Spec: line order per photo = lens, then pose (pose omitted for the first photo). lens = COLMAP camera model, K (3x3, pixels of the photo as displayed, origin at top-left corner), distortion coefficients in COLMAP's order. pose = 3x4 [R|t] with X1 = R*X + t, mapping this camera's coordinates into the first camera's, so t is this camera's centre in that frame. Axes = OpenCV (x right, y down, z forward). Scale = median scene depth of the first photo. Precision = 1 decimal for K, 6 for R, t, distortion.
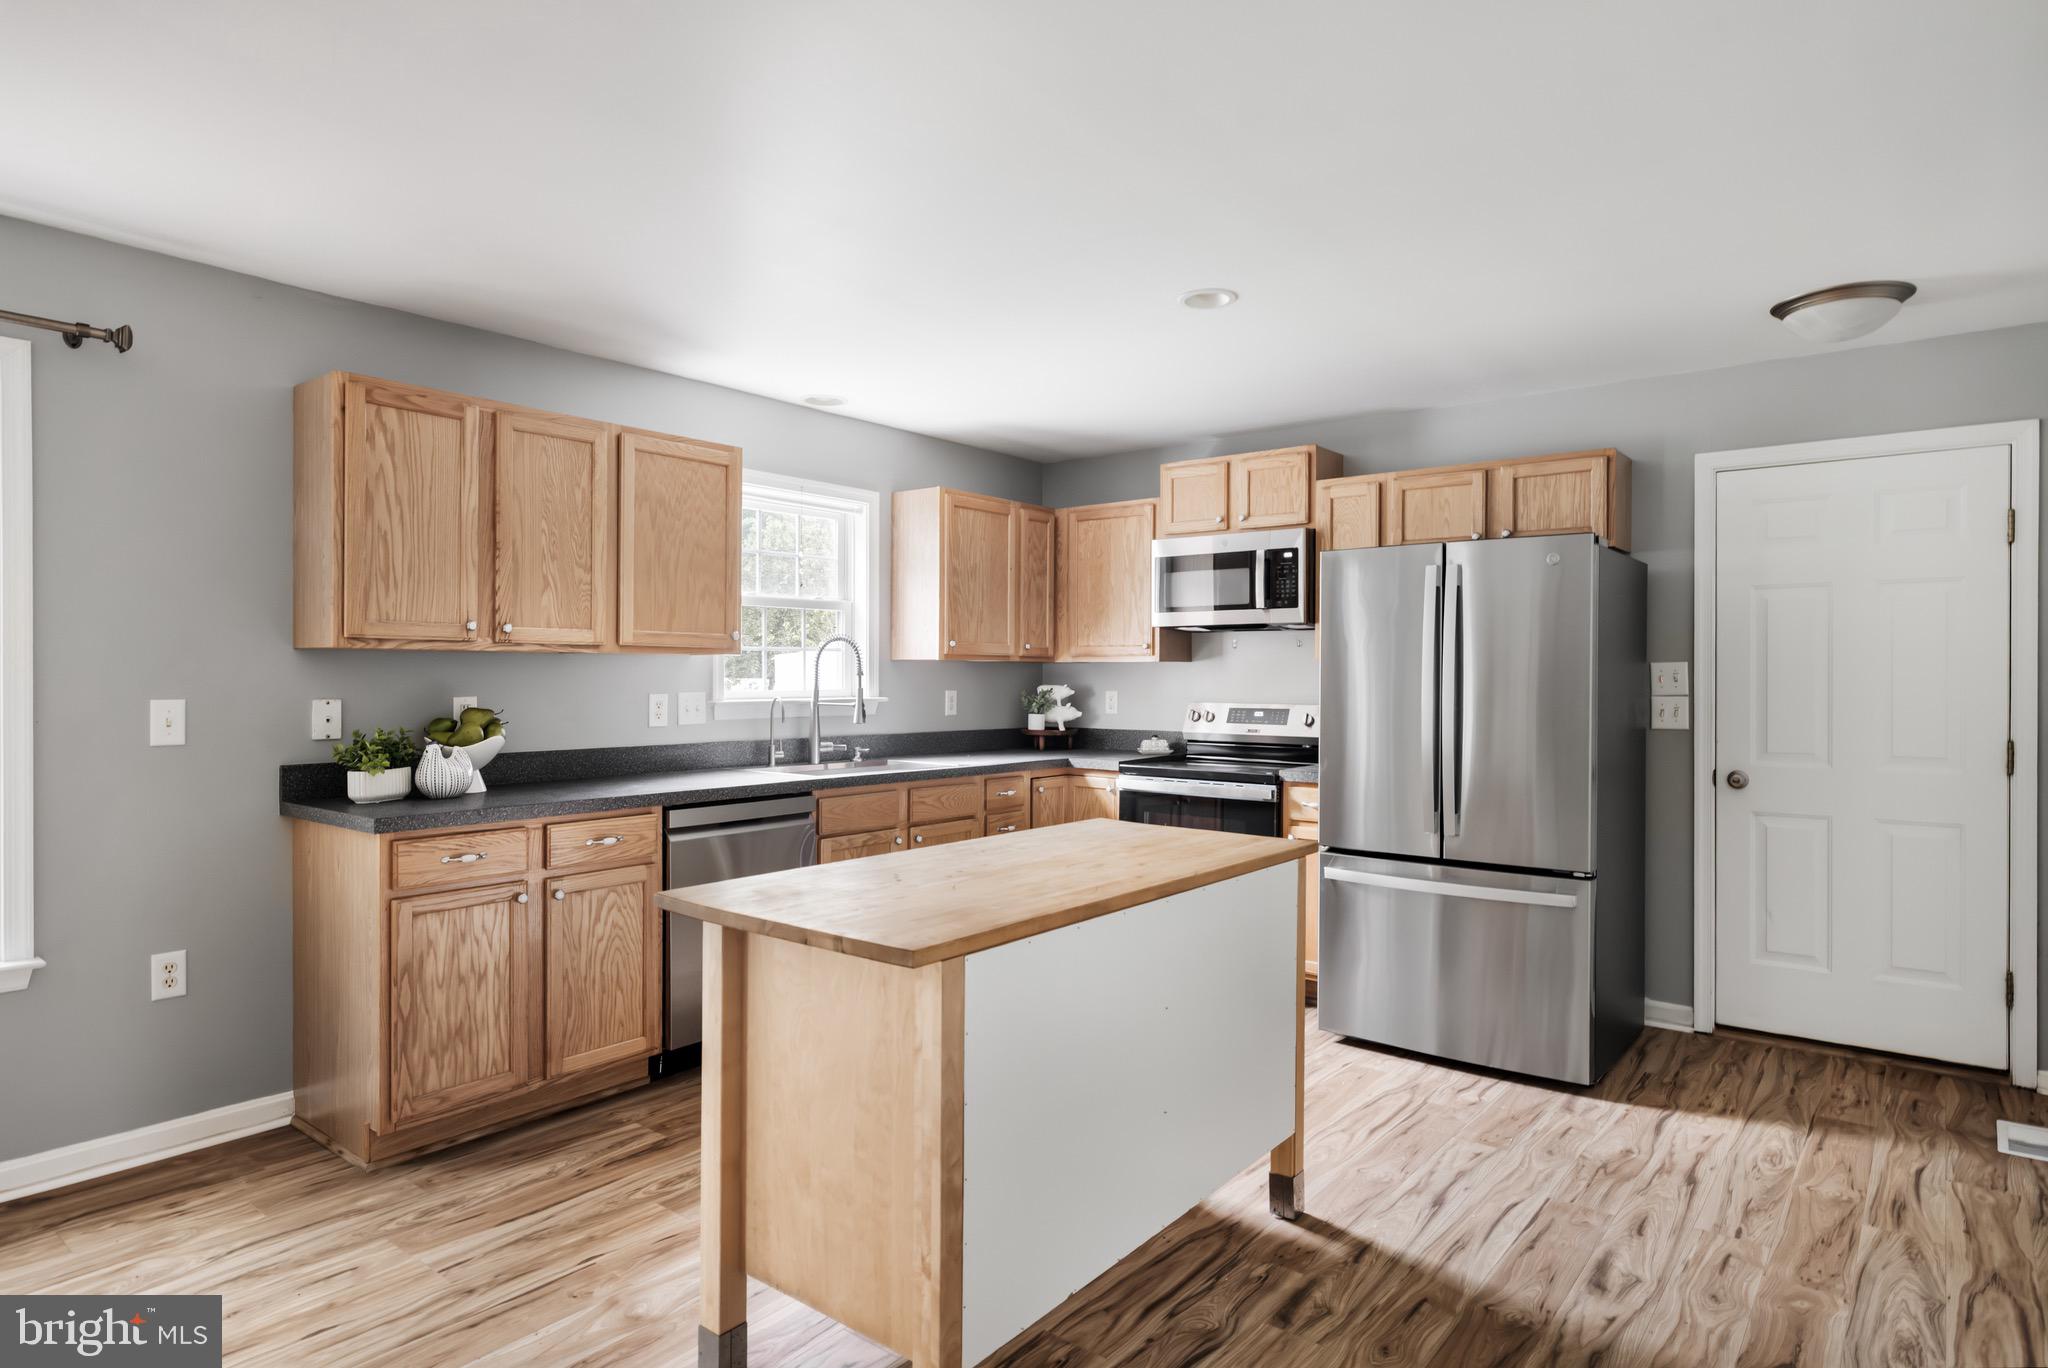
lens RADIAL K [[1147.8, 0, 1027.6], [0, 1147.8, 685.3], [0, 0, 1]] dist [-0.005003, -0.000413]
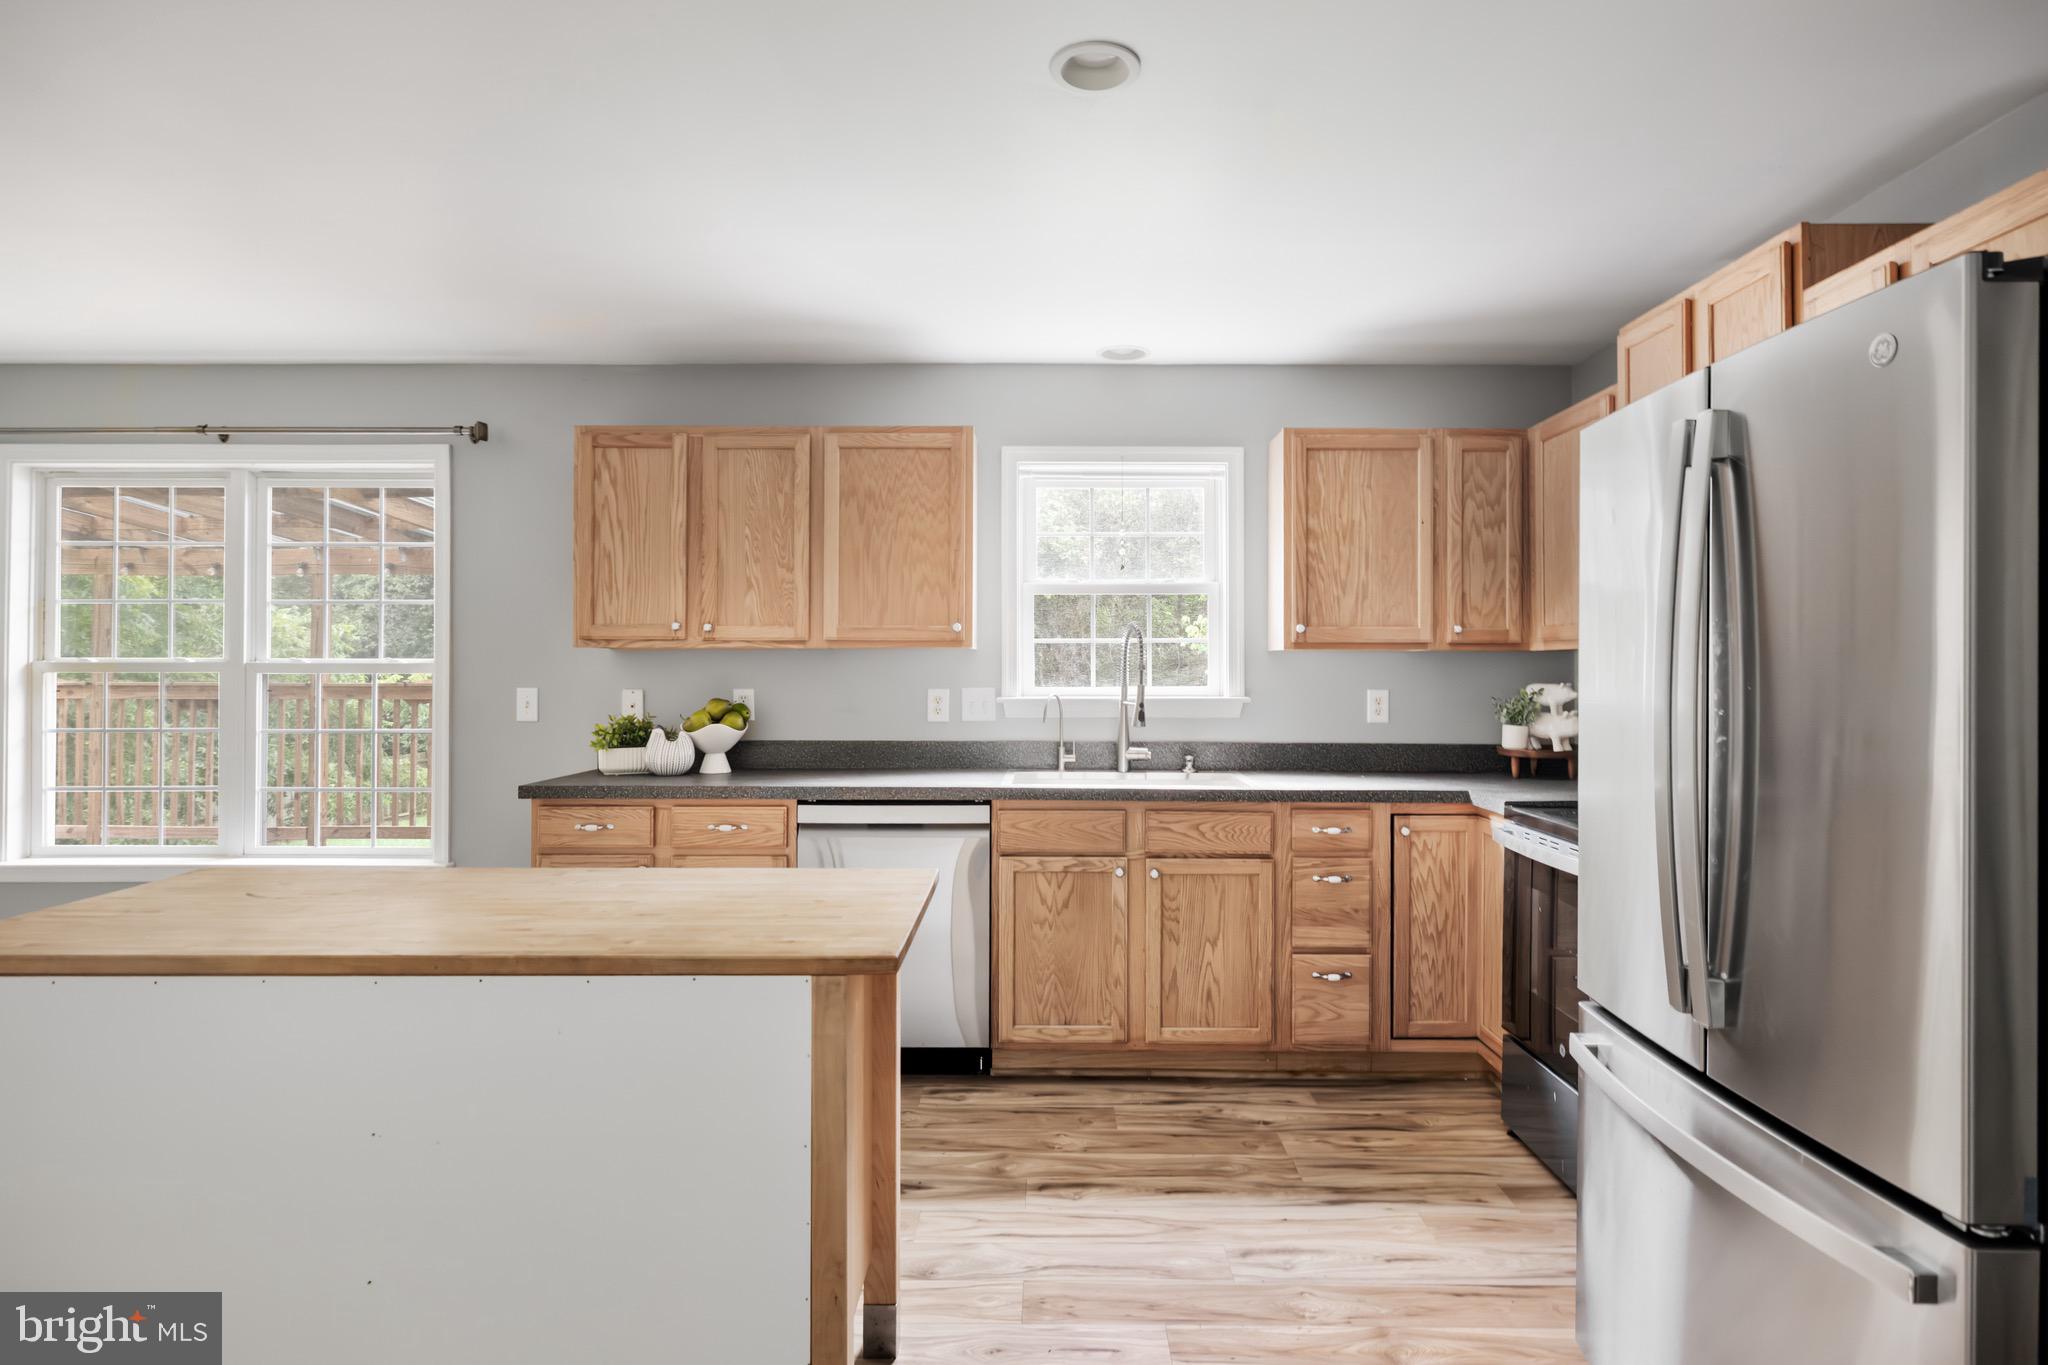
lens RADIAL K [[1105.8, 0, 1043.6], [0, 1105.8, 668.0], [0, 0, 1]] dist [-0.010516, 0.000894]
pose [[0.621531, -0.004147, -0.783379, 0.489145], [-0.007023, 0.999916, -0.010865, -0.000775], [0.783358, 0.012255, 0.621450, 0.487920]]
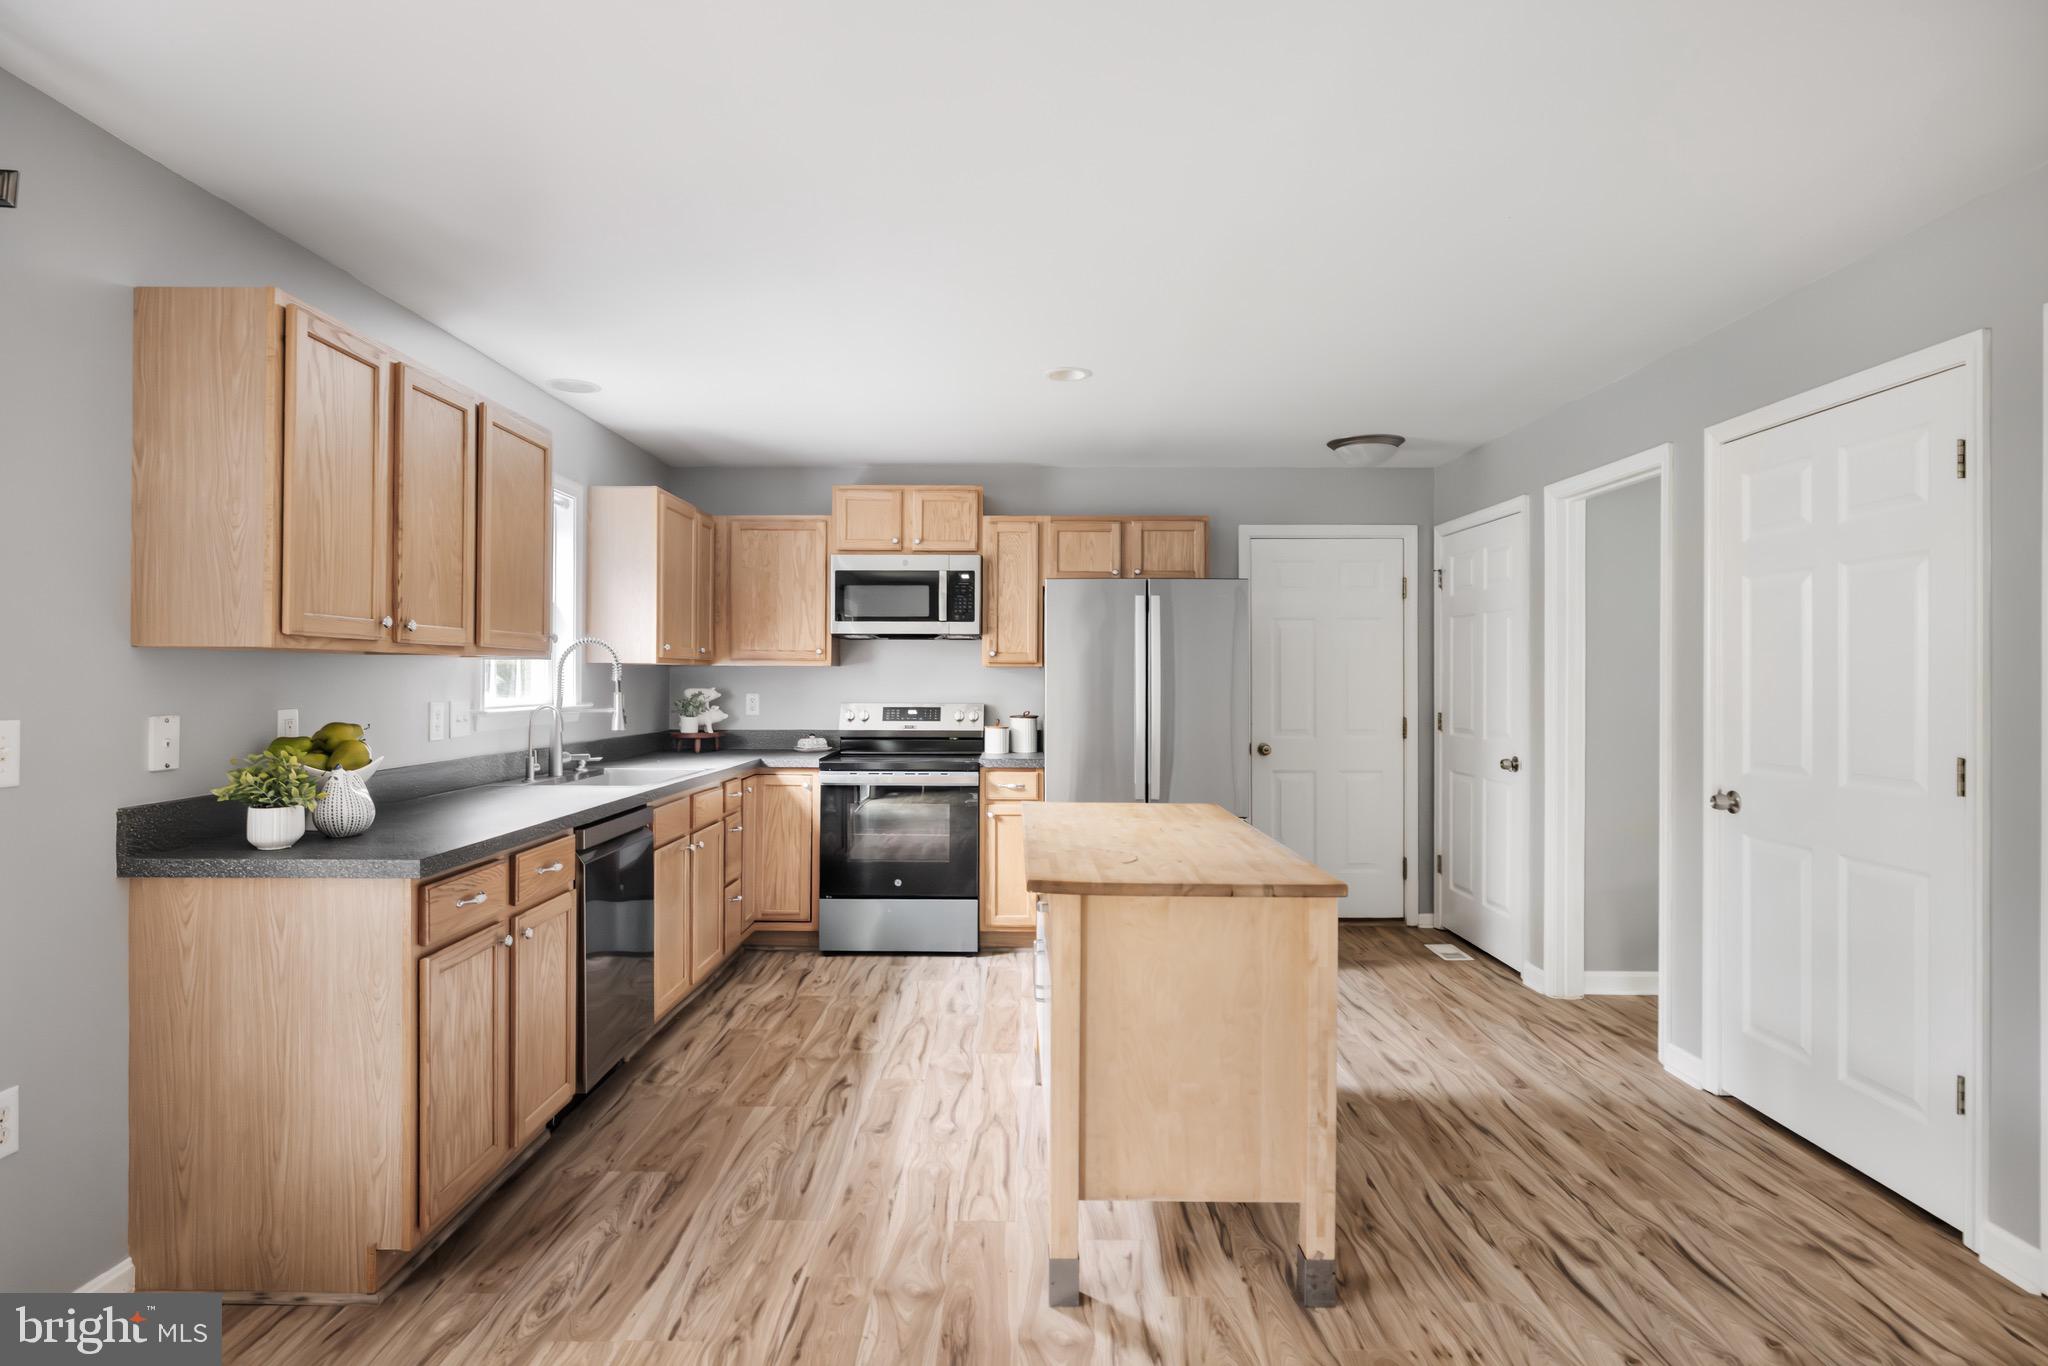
lens RADIAL K [[1105.8, 0, 1022.0], [0, 1105.8, 676.6], [0, 0, 1]] dist [-0.010516, 0.000894]
pose [[0.784694, -0.001300, 0.619882, -0.498677], [0.005814, 0.999969, -0.005263, -0.005027], [-0.619856, 0.007734, 0.784677, 0.081363]]
